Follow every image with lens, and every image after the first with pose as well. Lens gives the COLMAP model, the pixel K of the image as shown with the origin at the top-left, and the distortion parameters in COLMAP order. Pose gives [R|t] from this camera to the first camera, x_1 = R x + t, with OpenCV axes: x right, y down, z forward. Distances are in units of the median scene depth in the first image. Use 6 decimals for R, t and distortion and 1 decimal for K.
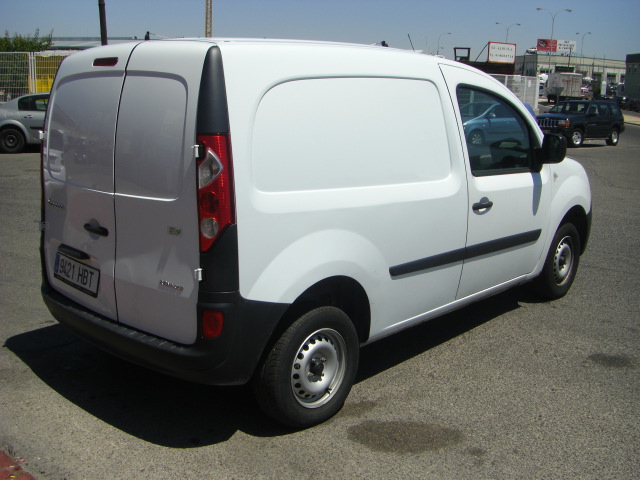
lens RADIAL K [[713.8, 0, 320.0], [0, 713.8, 240.0], [0, 0, 1]] dist [-0.153943, 0.052590]
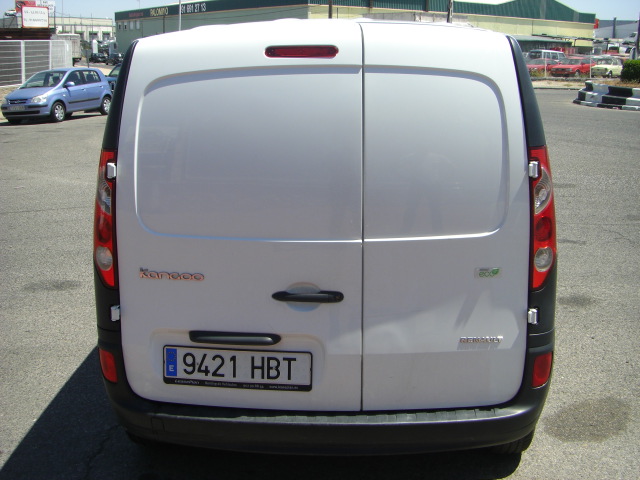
lens RADIAL K [[713.8, 0, 320.0], [0, 713.8, 240.0], [0, 0, 1]] dist [-0.153943, 0.052590]
pose [[0.763121, -0.189045, 0.617987, -0.743191], [0.154690, 0.981893, 0.109347, -0.146329], [-0.627469, 0.012151, 0.778547, 0.452533]]
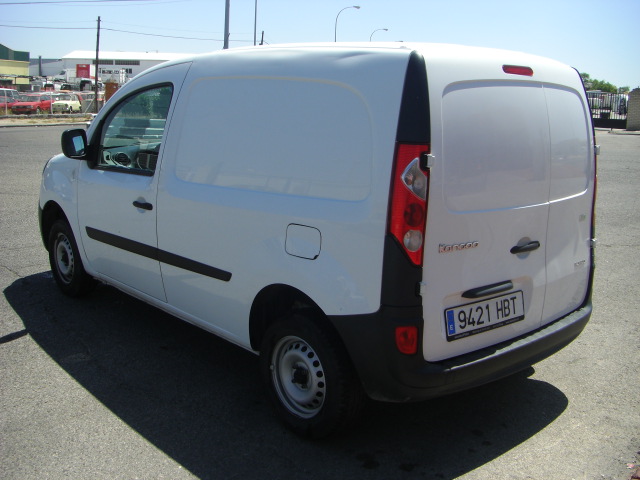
lens RADIAL K [[713.8, 0, 320.0], [0, 713.8, 240.0], [0, 0, 1]] dist [-0.153943, 0.052590]
pose [[0.092576, -0.216137, 0.971964, -1.284918], [0.189498, 0.962140, 0.195903, -0.267270], [-0.977507, 0.166049, 0.130029, 1.162284]]
